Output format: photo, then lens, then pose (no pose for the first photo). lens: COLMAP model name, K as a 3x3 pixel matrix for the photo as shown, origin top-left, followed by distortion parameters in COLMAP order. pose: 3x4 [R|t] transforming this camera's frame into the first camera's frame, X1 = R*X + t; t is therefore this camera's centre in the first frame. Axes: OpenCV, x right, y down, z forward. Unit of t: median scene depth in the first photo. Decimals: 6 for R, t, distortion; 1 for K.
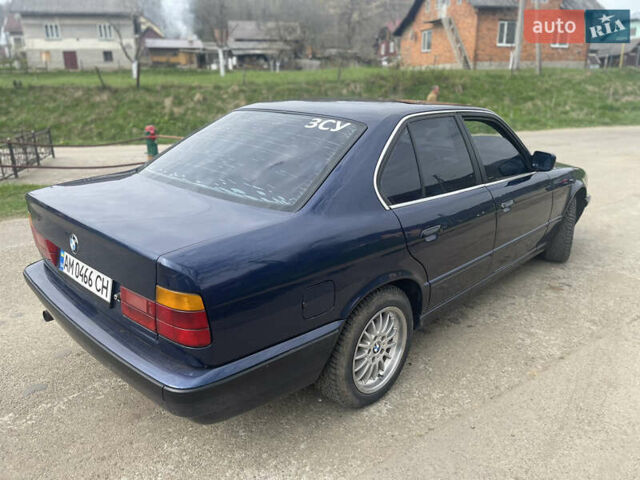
lens RADIAL K [[489.8, 0, 317.4], [0, 489.8, 244.2], [0, 0, 1]] dist [0.051453, -0.061373]
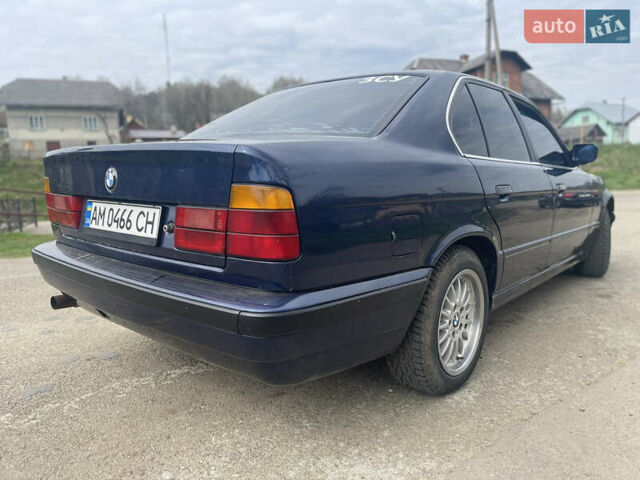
lens RADIAL K [[489.8, 0, 320.2], [0, 489.8, 243.3], [0, 0, 1]] dist [0.051453, -0.061373]
pose [[0.998421, -0.021982, 0.051702, -0.152673], [0.030727, 0.984094, -0.174971, 0.217816], [-0.047033, 0.176284, 0.983215, 0.150068]]
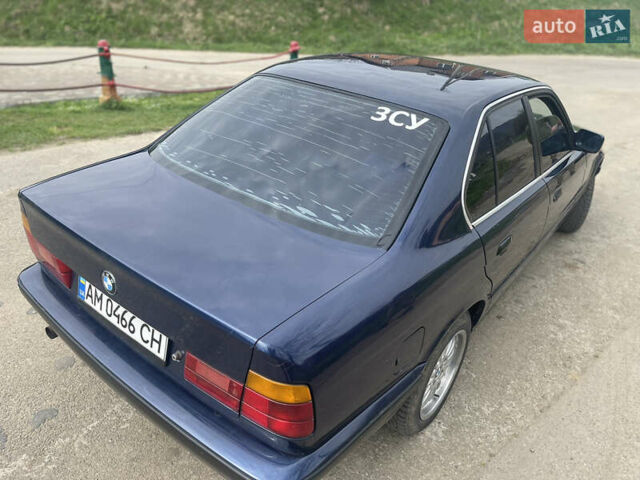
lens RADIAL K [[489.8, 0, 314.5], [0, 489.8, 243.7], [0, 0, 1]] dist [0.051453, -0.061373]
pose [[0.993515, 0.011684, 0.113097, -0.211943], [-0.031670, 0.983778, 0.176575, -0.176079], [-0.109199, -0.179012, 0.977768, 0.167081]]
